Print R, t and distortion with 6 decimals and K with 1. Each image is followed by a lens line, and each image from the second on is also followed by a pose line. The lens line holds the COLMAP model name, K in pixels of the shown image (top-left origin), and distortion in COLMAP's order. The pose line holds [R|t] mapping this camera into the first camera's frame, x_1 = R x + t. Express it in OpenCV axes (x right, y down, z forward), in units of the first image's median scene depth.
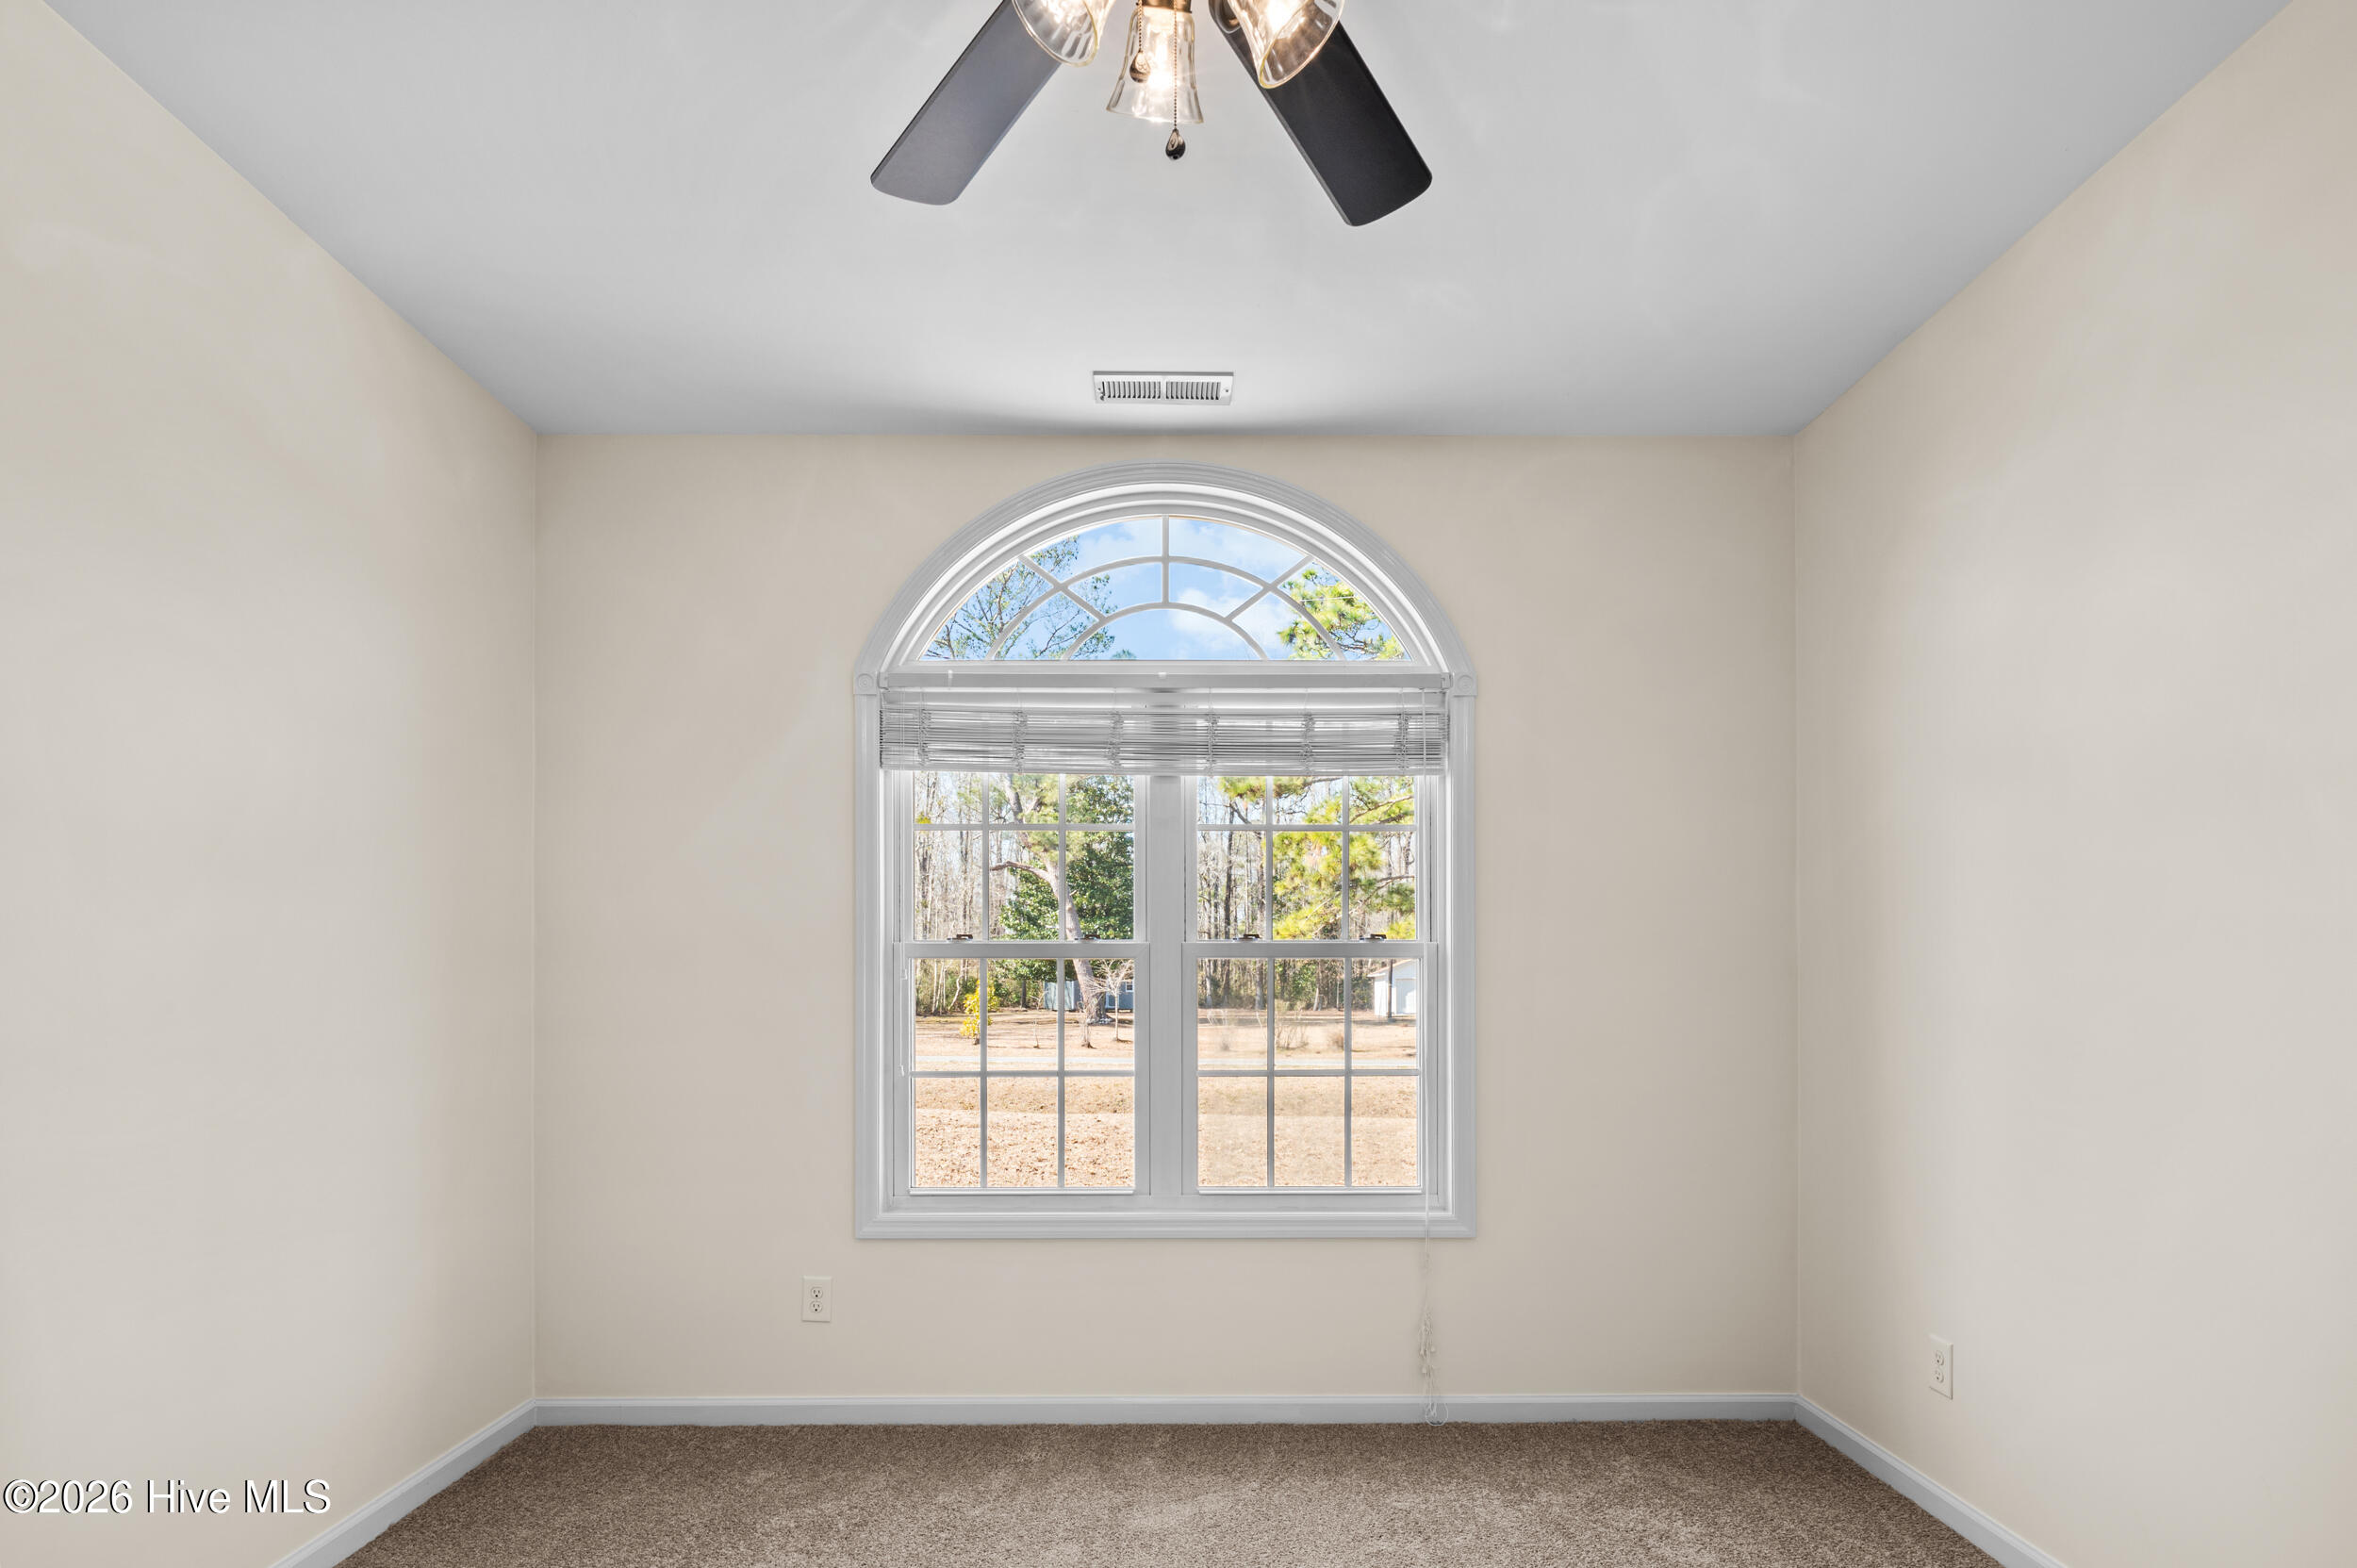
lens RADIAL K [[1196.4, 0, 1179.5], [0, 1196.4, 974.8], [0, 0, 1]] dist [0.002240, 0.000367]
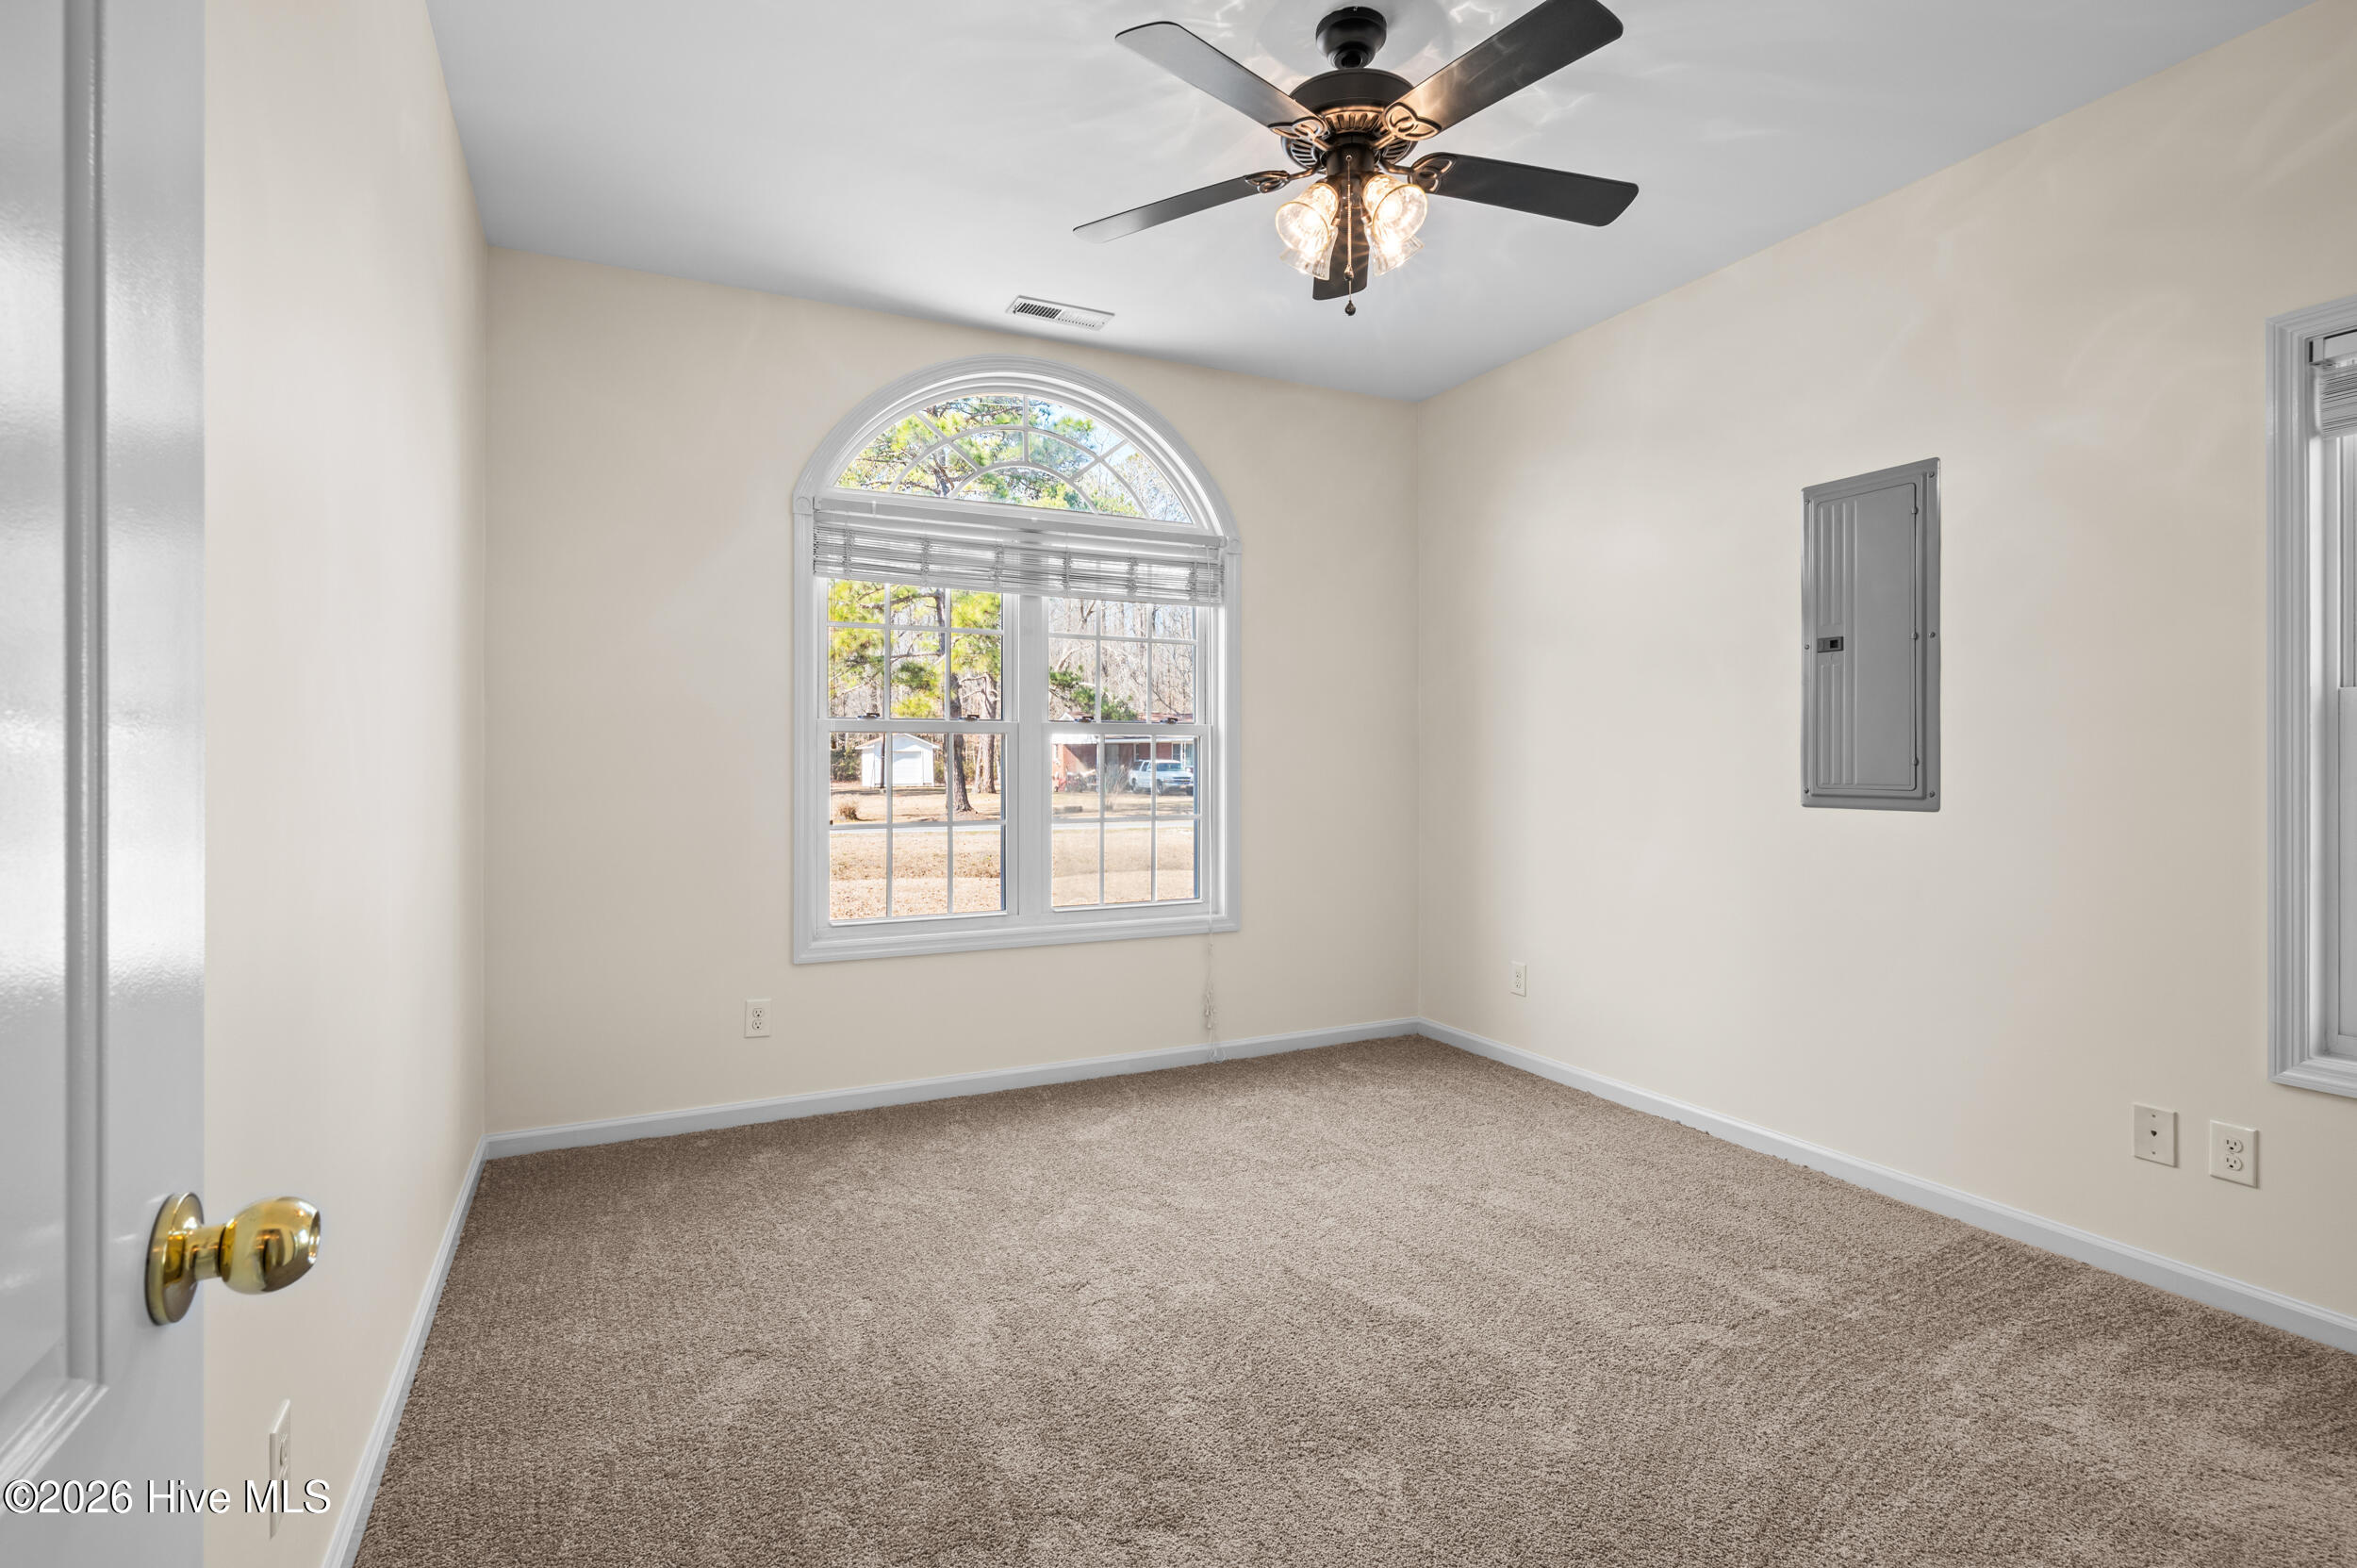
lens RADIAL K [[1143.1, 0, 1176.3], [0, 1143.1, 756.9], [0, 0, 1]] dist [-0.000745, -0.000020]
pose [[0.897624, 0.000843, 0.440761, -0.425788], [-0.004669, 0.999960, 0.007596, 0.000348], [-0.440737, -0.008876, 0.897592, -0.199453]]
